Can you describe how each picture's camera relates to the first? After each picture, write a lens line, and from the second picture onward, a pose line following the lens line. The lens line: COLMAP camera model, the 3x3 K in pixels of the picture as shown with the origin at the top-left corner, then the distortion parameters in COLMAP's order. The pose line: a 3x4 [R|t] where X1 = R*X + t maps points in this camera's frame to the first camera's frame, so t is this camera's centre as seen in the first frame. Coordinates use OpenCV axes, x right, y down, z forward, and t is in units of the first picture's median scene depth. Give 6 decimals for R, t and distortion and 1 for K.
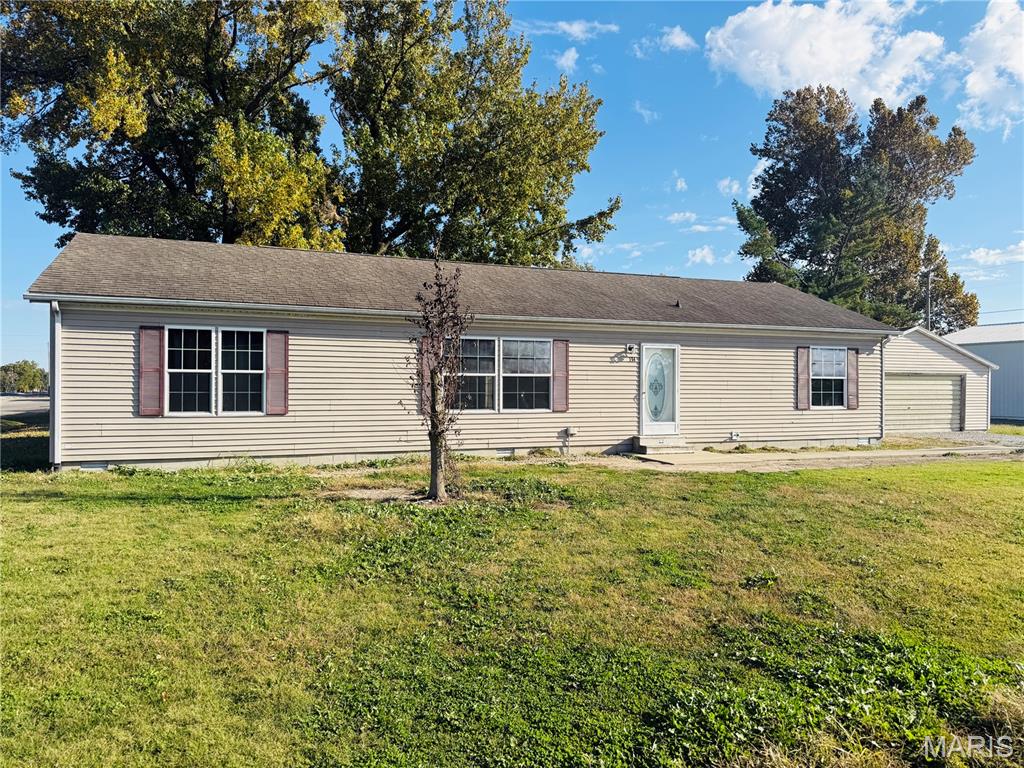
lens RADIAL K [[714.5, 0, 545.7], [0, 714.5, 387.1], [0, 0, 1]] dist [0.144043, -0.196651]
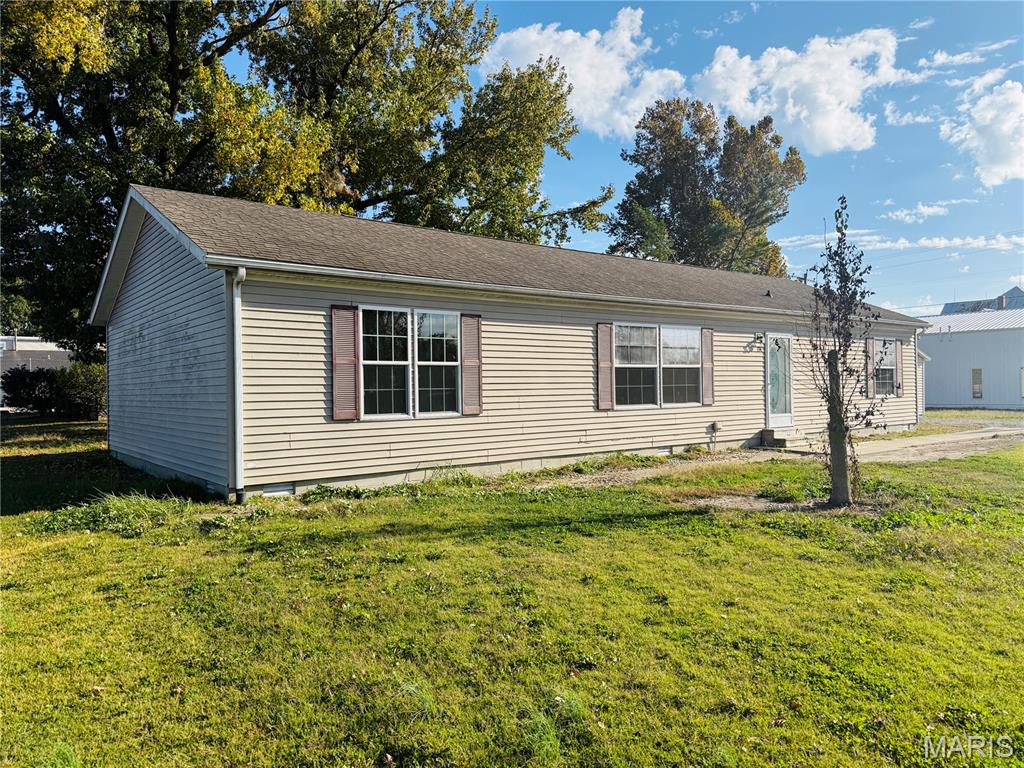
lens RADIAL K [[714.5, 0, 545.7], [0, 714.5, 387.1], [0, 0, 1]] dist [0.144043, -0.196651]
pose [[0.958252, -0.018781, 0.285308, -0.518096], [0.019248, 0.999814, 0.001169, 0.006504], [-0.285276, 0.004371, 0.958435, 0.186960]]
